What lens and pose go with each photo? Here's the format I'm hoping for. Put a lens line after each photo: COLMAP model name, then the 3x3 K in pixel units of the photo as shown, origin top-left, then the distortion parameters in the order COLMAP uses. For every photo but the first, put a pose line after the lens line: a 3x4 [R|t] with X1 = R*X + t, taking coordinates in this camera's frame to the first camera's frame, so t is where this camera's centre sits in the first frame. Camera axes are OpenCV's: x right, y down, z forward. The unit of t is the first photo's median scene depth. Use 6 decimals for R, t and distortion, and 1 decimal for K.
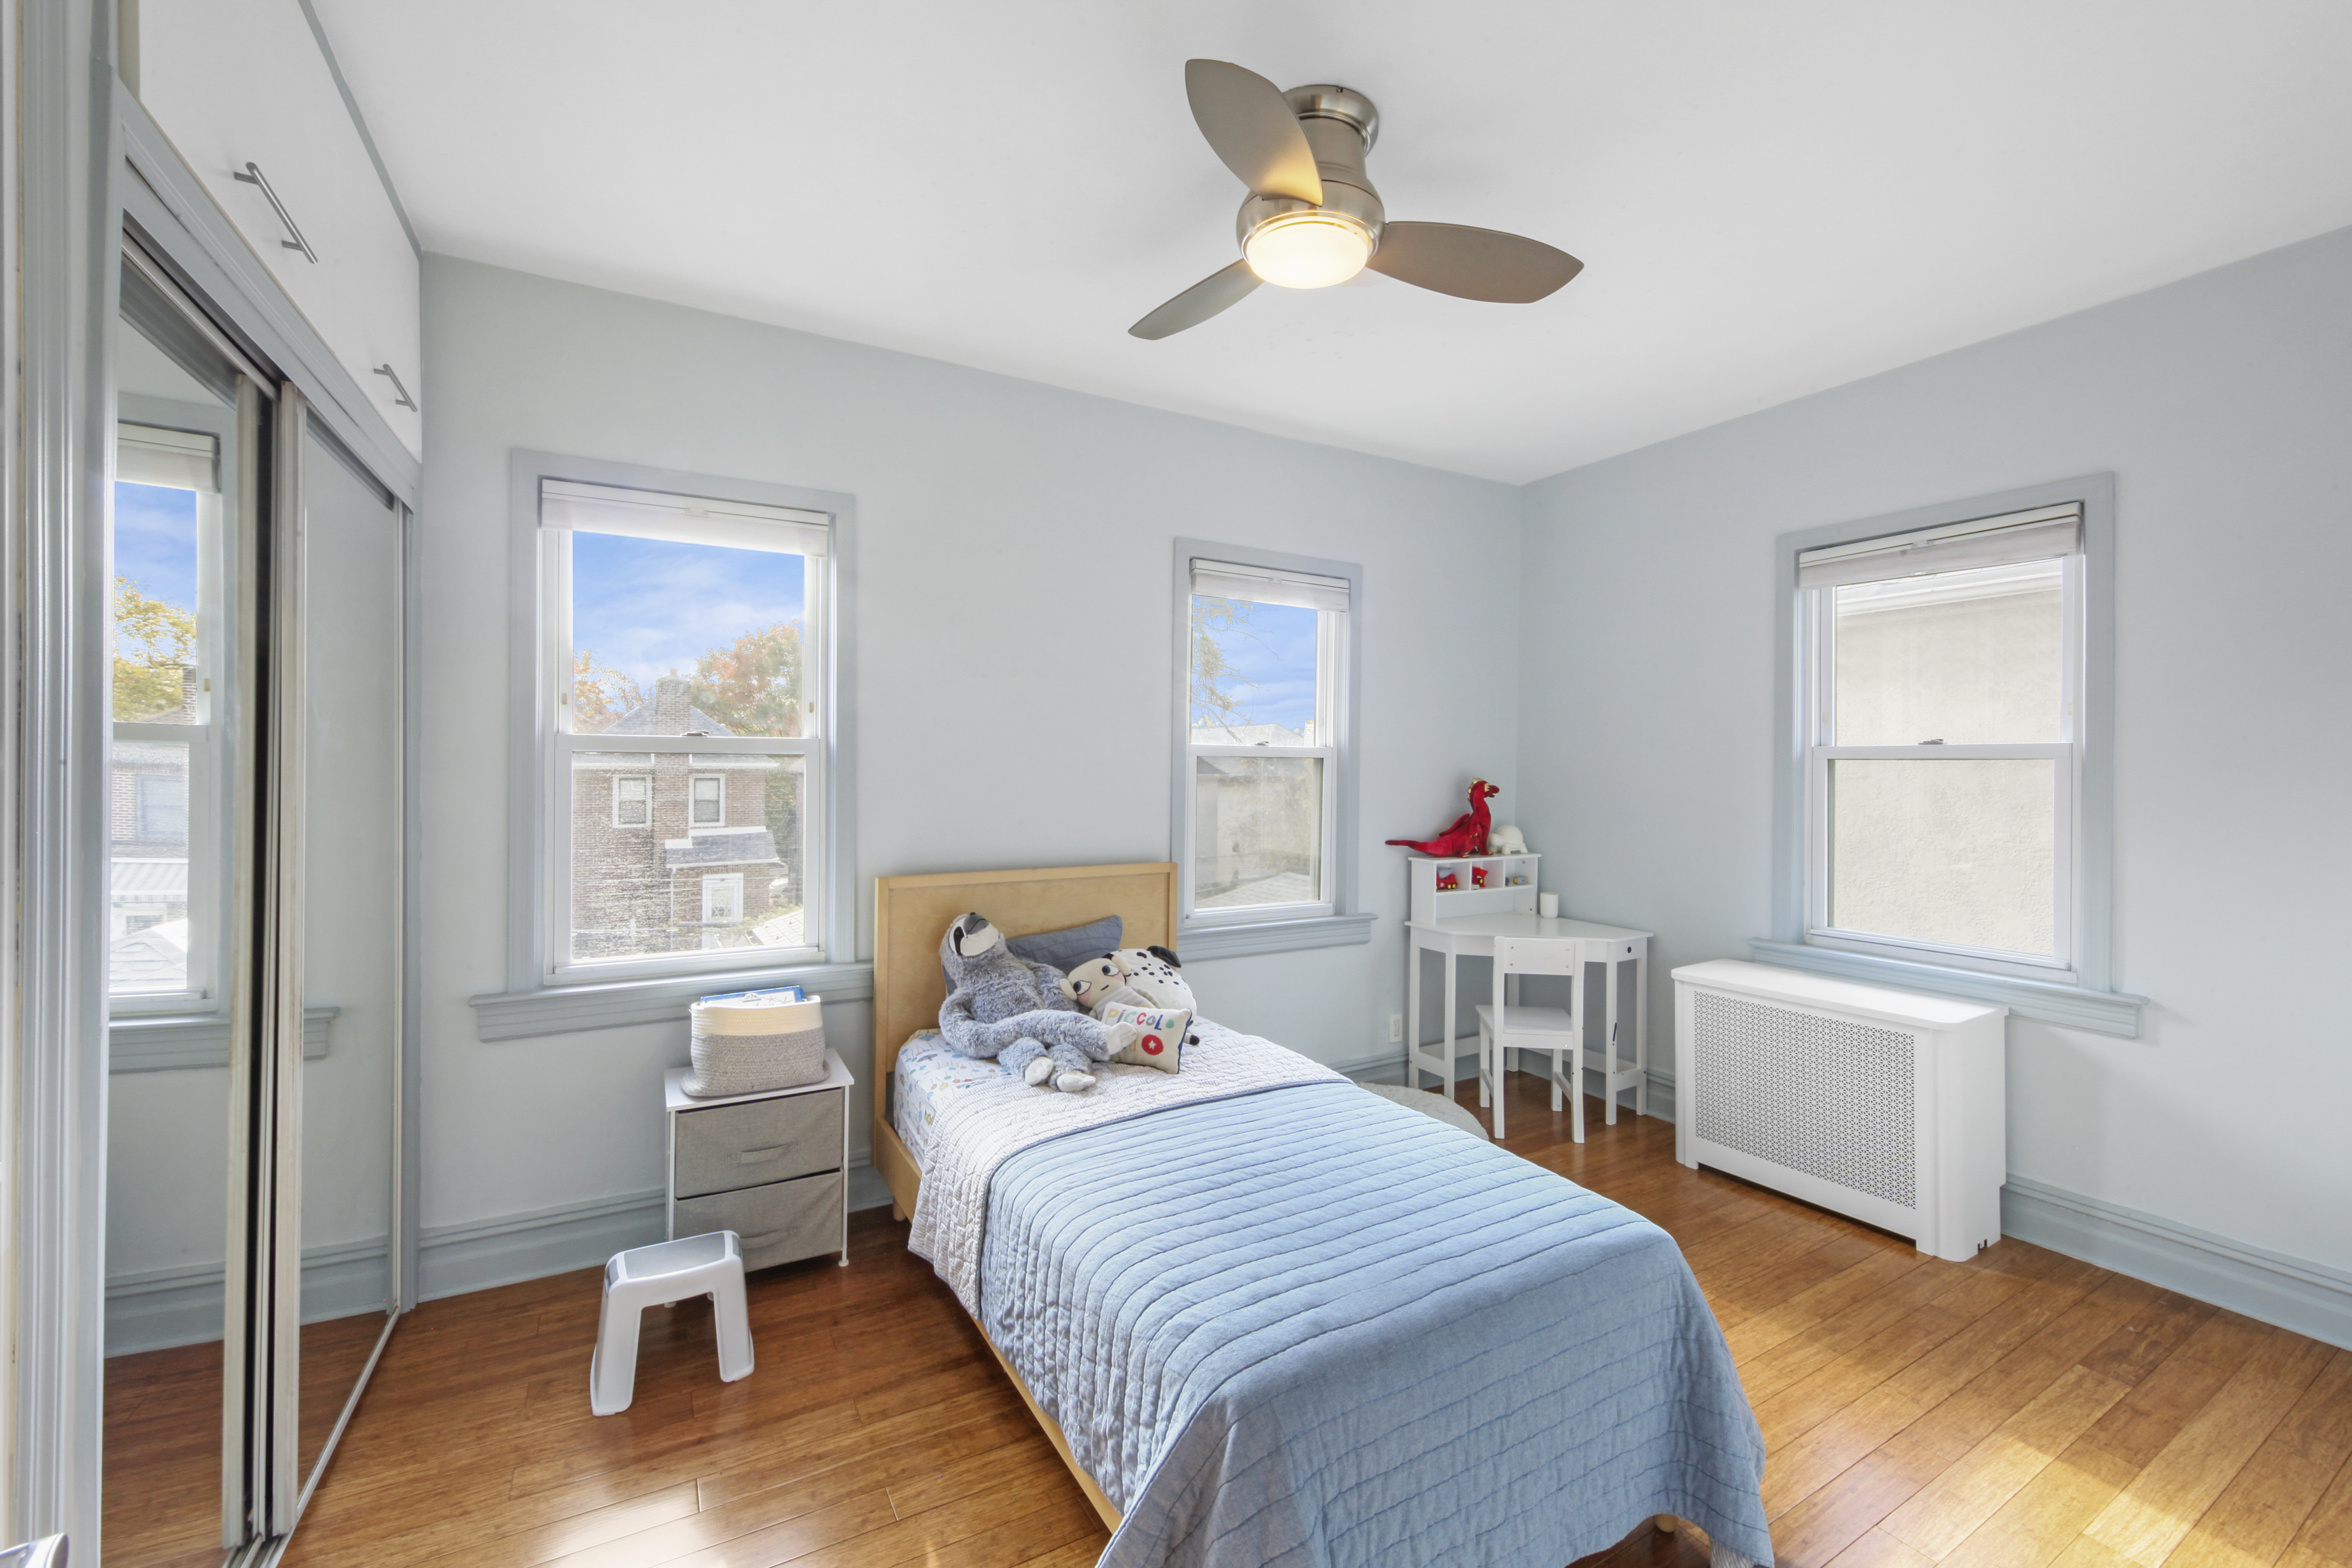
lens RADIAL K [[966.3, 0, 1168.4], [0, 966.3, 777.4], [0, 0, 1]] dist [-0.002050, 0.000181]
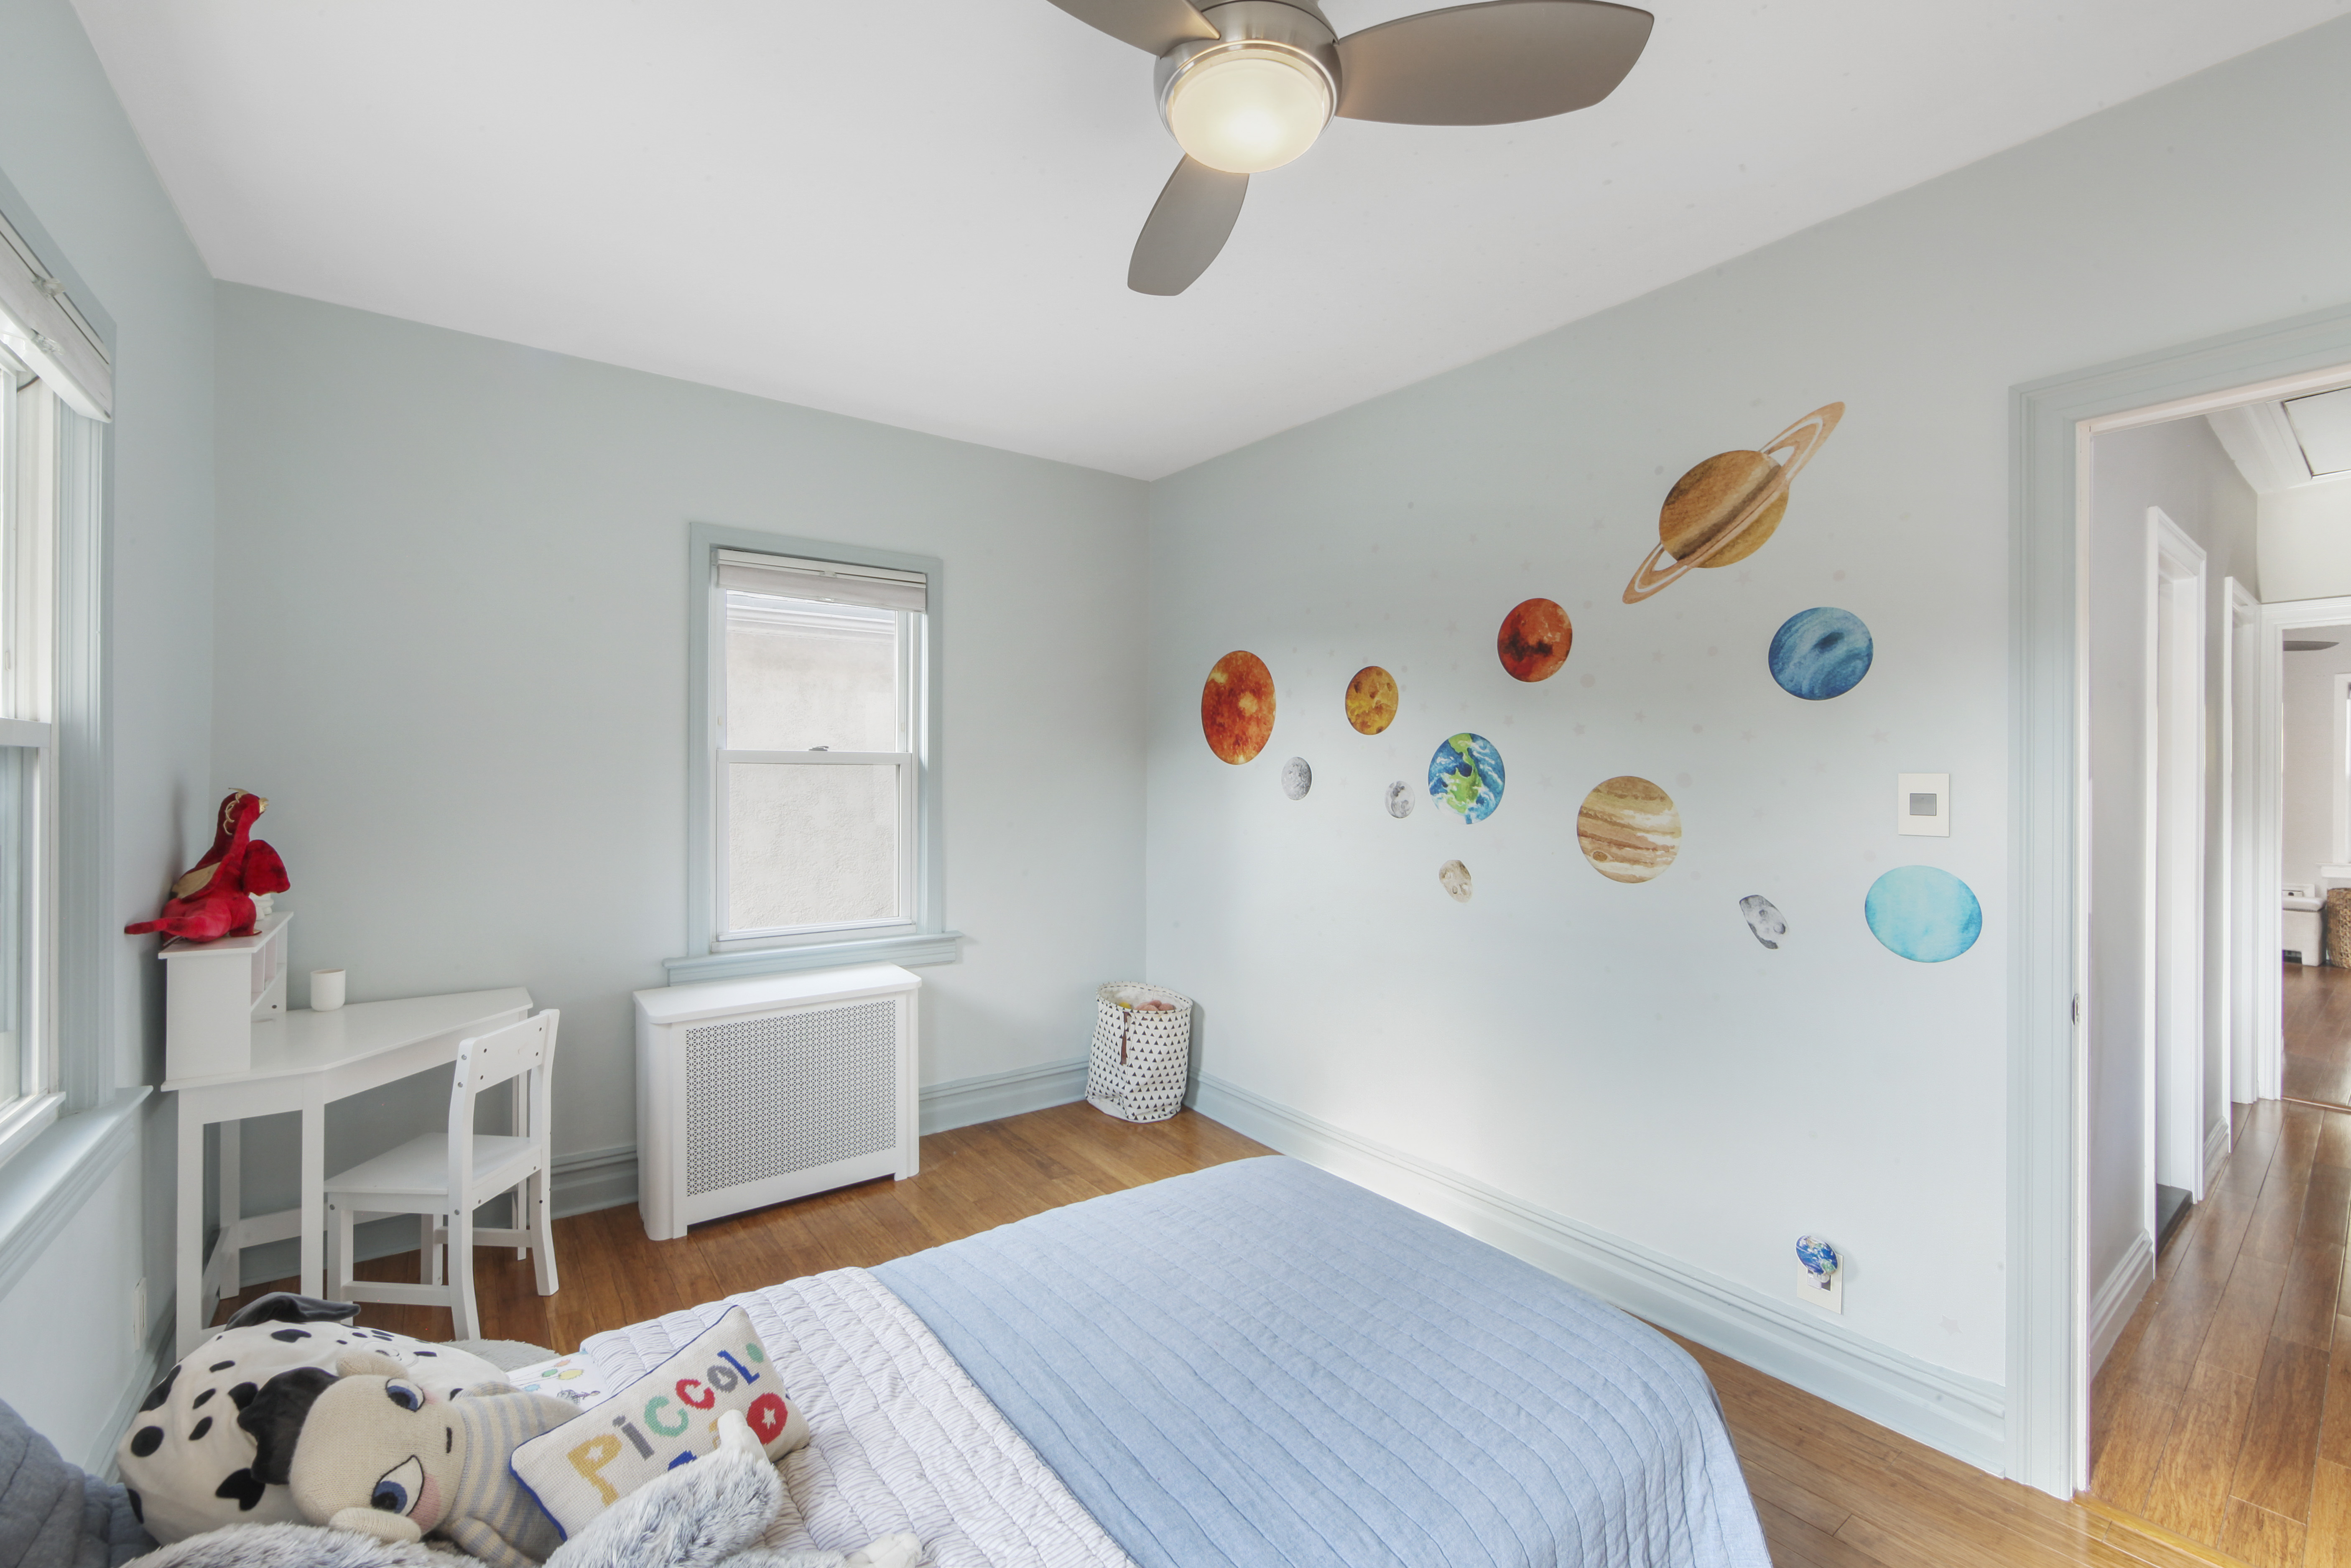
lens RADIAL K [[966.0, 0, 1167.9], [0, 966.0, 777.4], [0, 0, 1]] dist [-0.002050, 0.000181]
pose [[-0.111005, -0.010350, 0.993766, -0.414135], [0.001619, 0.999943, 0.010595, -0.015316], [-0.993819, 0.002785, -0.110982, 0.768454]]
